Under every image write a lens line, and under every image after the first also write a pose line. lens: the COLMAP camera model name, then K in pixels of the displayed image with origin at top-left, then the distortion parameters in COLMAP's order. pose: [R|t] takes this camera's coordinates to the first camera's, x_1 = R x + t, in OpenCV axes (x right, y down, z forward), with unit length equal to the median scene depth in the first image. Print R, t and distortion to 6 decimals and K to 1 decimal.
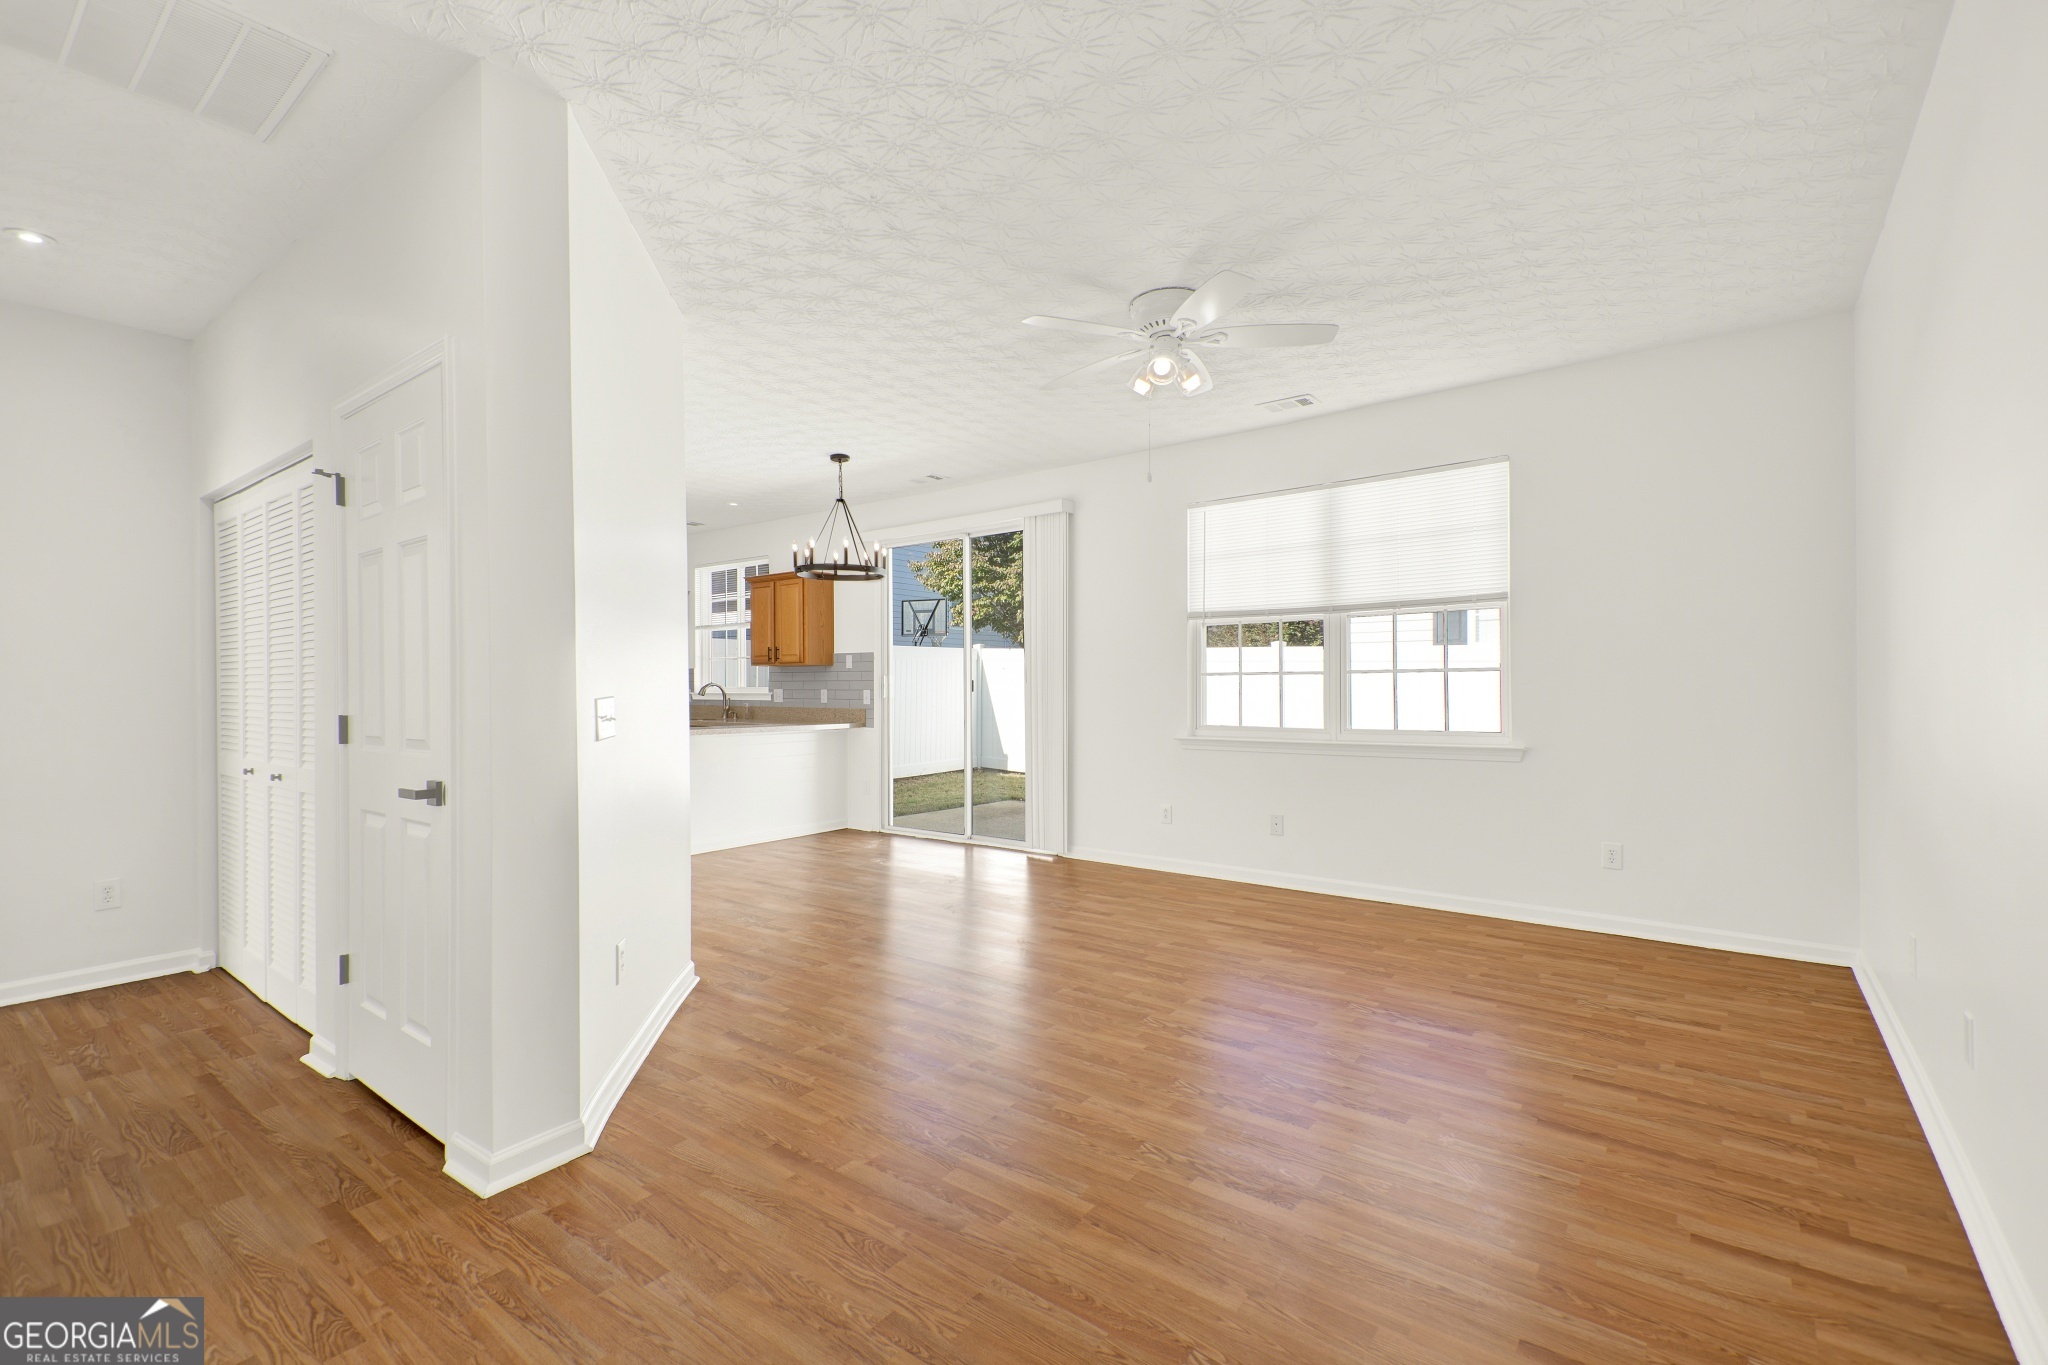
lens RADIAL K [[880.5, 0, 1019.0], [0, 880.5, 698.2], [0, 0, 1]] dist [0.031801, -0.016310]
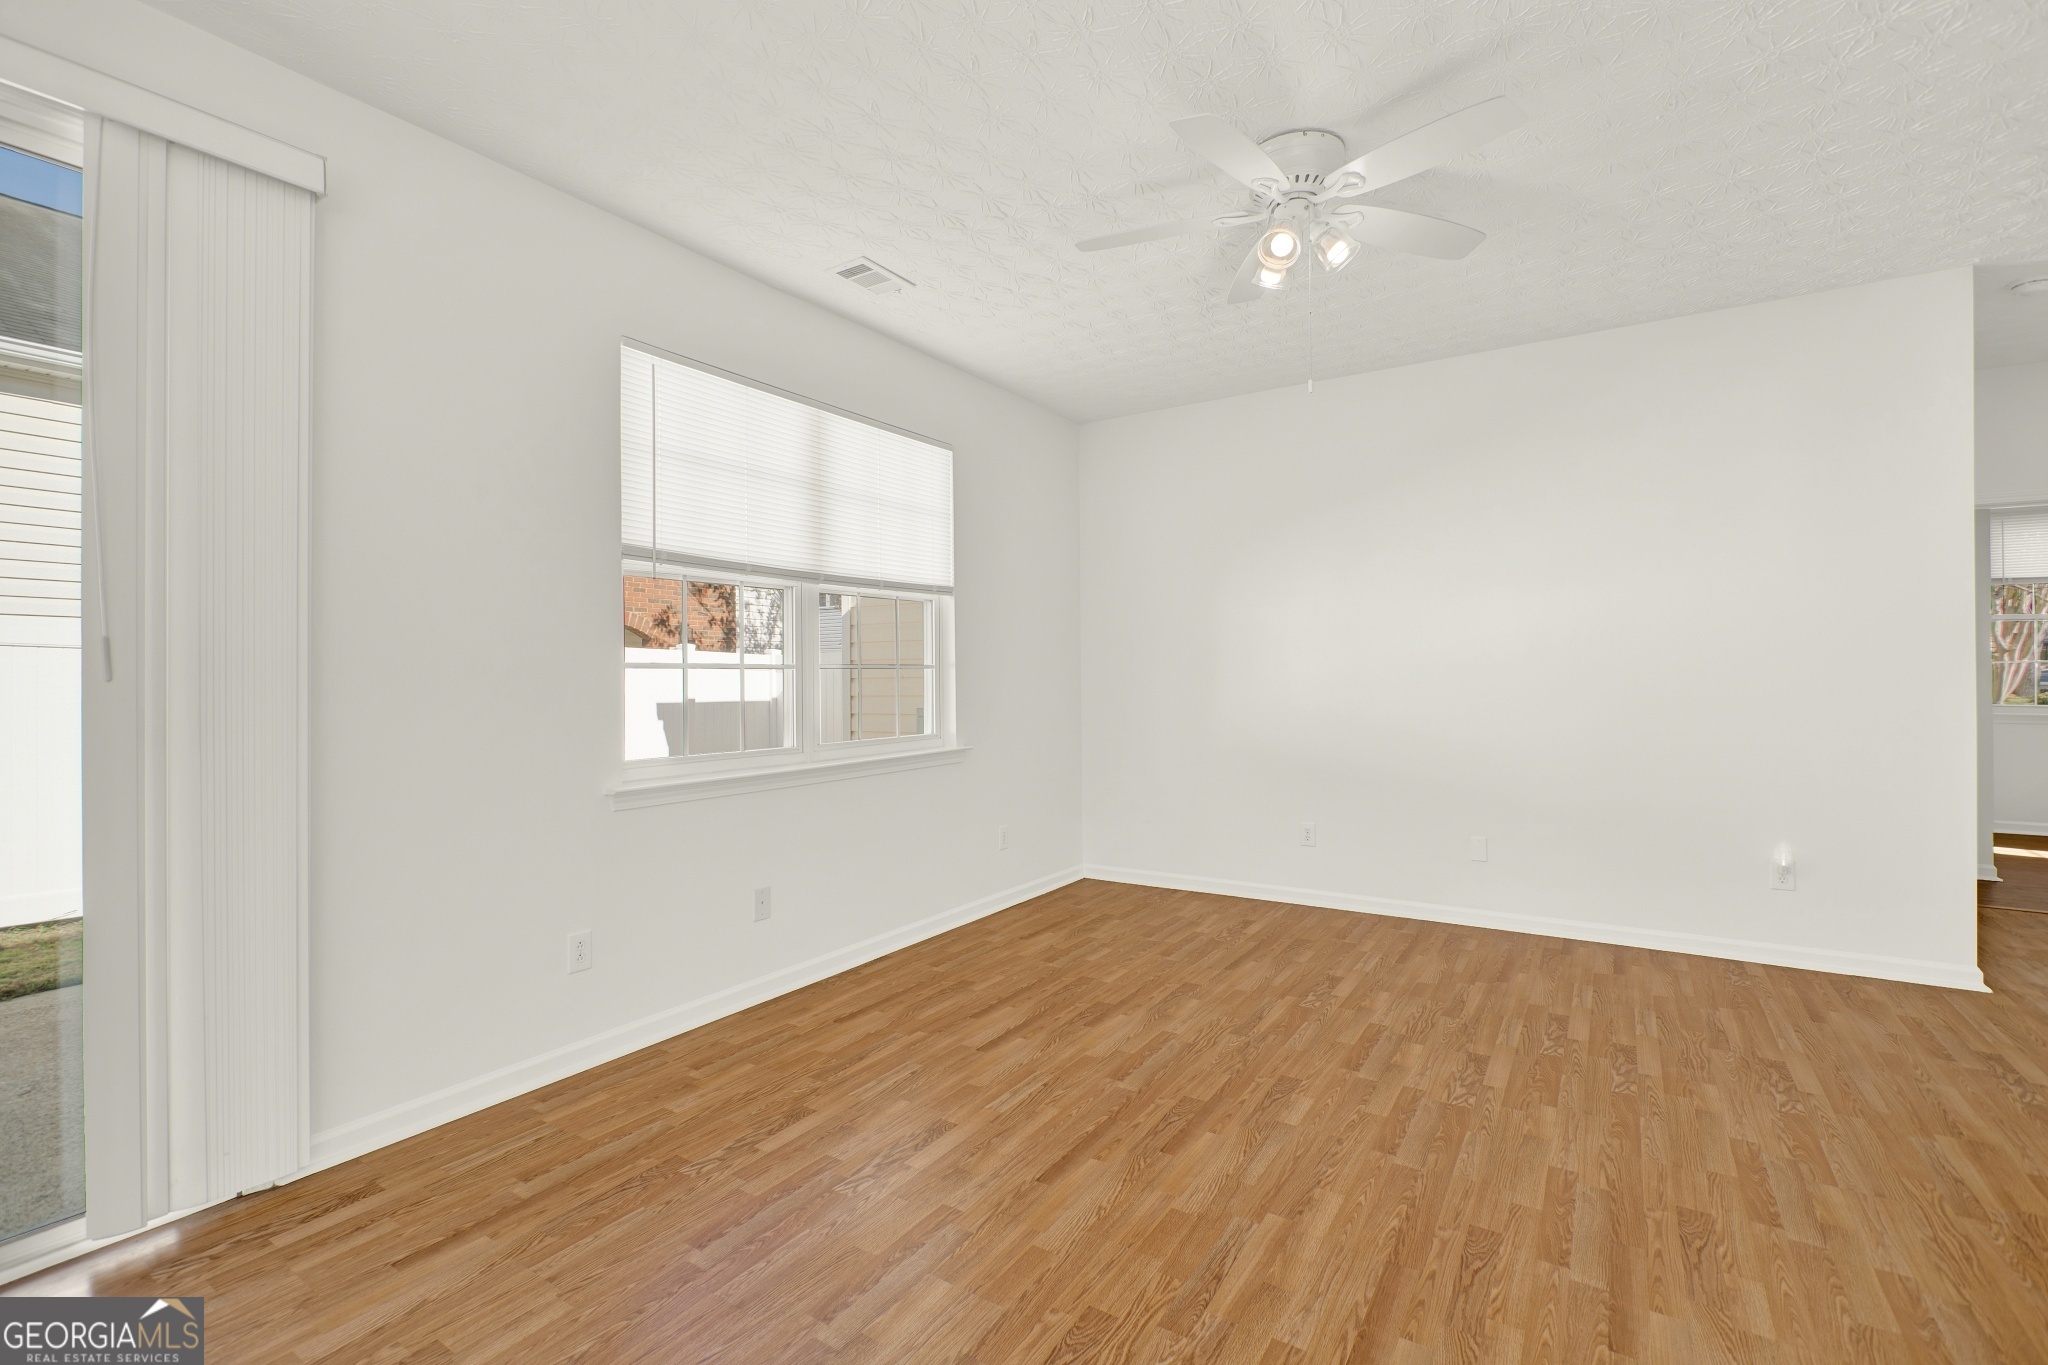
lens RADIAL K [[915.7, 0, 1010.0], [0, 915.7, 679.8], [0, 0, 1]] dist [-0.016817, 0.006365]
pose [[-0.070229, 0.004791, 0.997519, -0.387449], [0.022721, 0.999737, -0.003202, -0.011688], [-0.997272, 0.022440, -0.070319, 0.882409]]
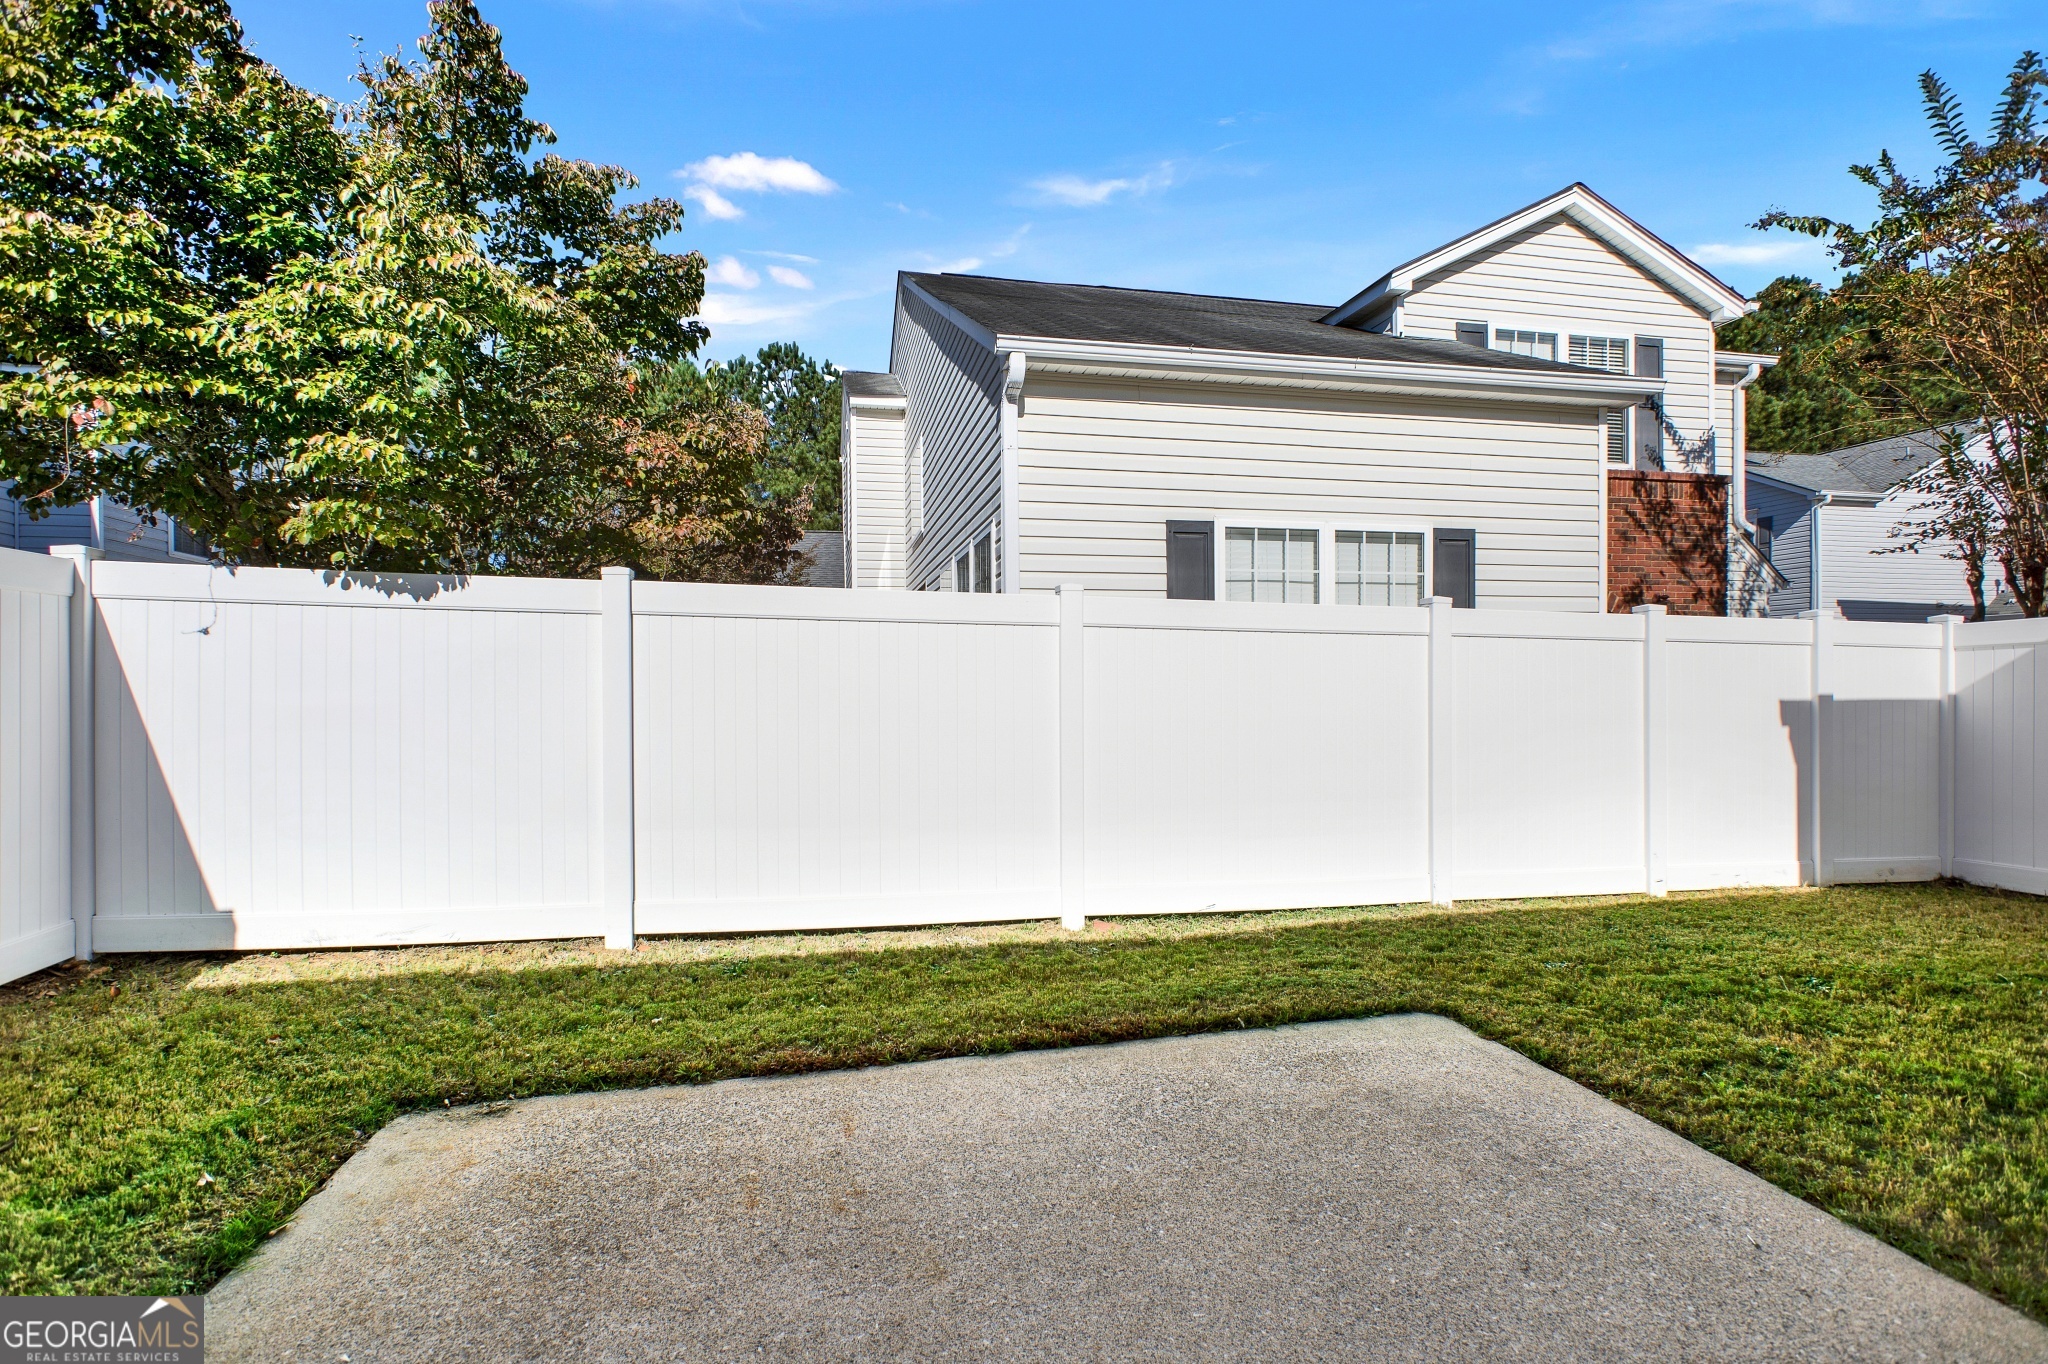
lens RADIAL K [[941.1, 0, 1024.0], [0, 941.1, 682.0], [0, 0, 1]] dist [-0.000551, -0.000394]
pose [[0.651260, -0.000142, 0.758854, -0.199735], [0.014943, 0.999808, -0.012637, -0.013087], [-0.758707, 0.019570, 0.651138, 1.388041]]
